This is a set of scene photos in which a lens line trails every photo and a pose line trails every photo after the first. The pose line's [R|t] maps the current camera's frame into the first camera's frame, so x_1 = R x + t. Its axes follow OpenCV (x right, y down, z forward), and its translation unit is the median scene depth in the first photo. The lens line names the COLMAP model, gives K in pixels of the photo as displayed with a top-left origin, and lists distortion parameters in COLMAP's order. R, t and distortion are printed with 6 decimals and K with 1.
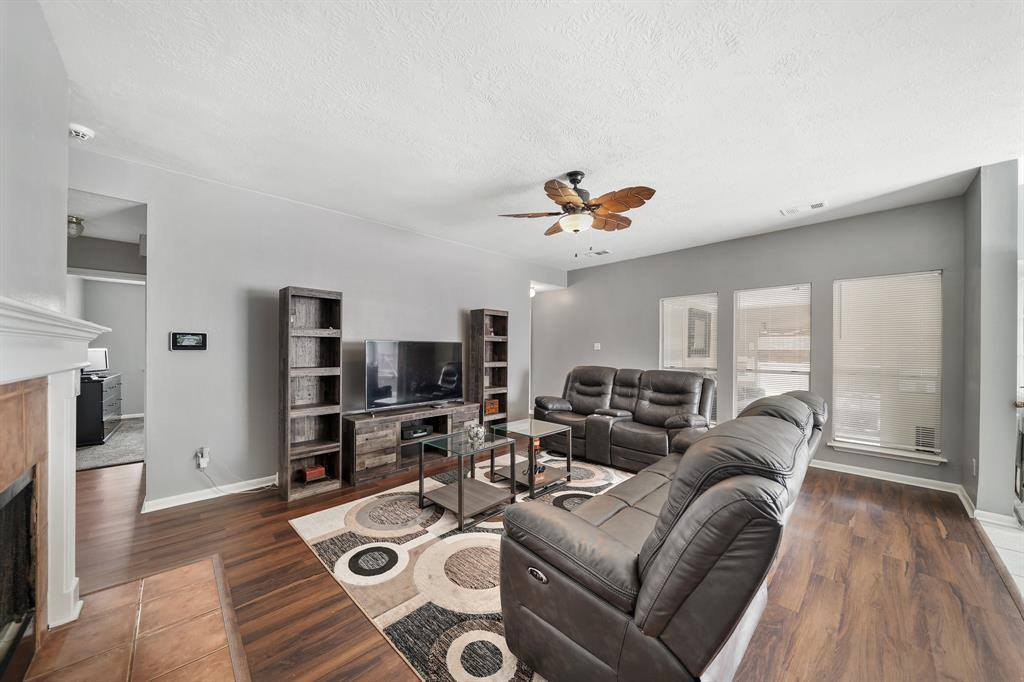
lens RADIAL K [[352.7, 0, 517.2], [0, 352.7, 348.5], [0, 0, 1]] dist [-0.001306, 0.000003]
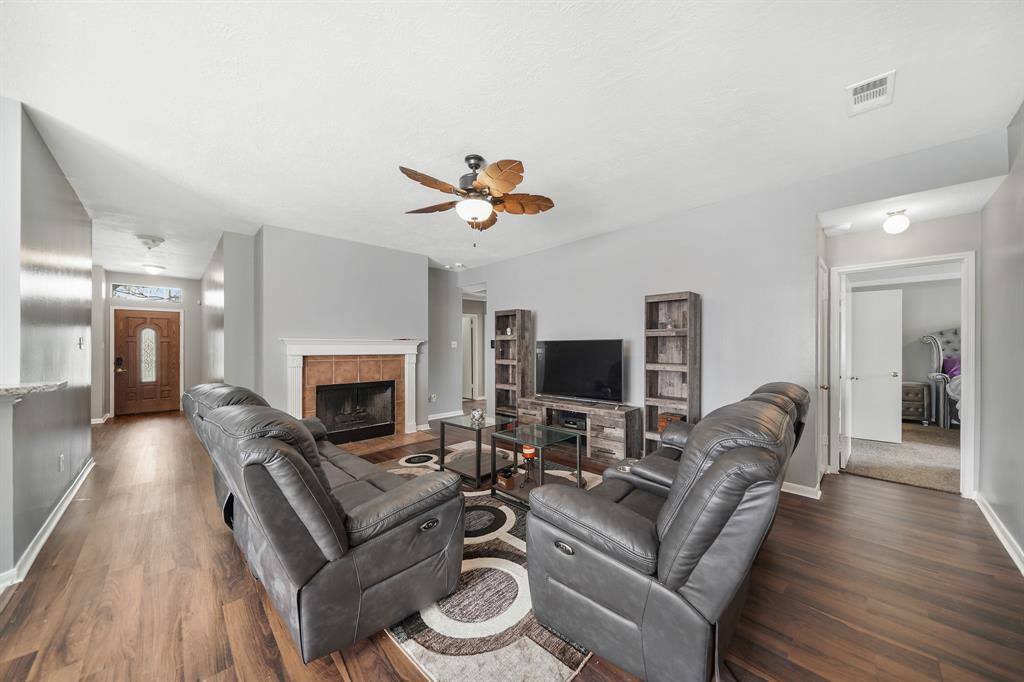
lens RADIAL K [[352.7, 0, 517.3], [0, 352.7, 345.9], [0, 0, 1]] dist [-0.001306, 0.000003]
pose [[0.009856, -0.006403, -0.999931, 1.213203], [0.004211, 0.999971, -0.006362, 0.004851], [0.999943, -0.004148, 0.009882, 1.224388]]
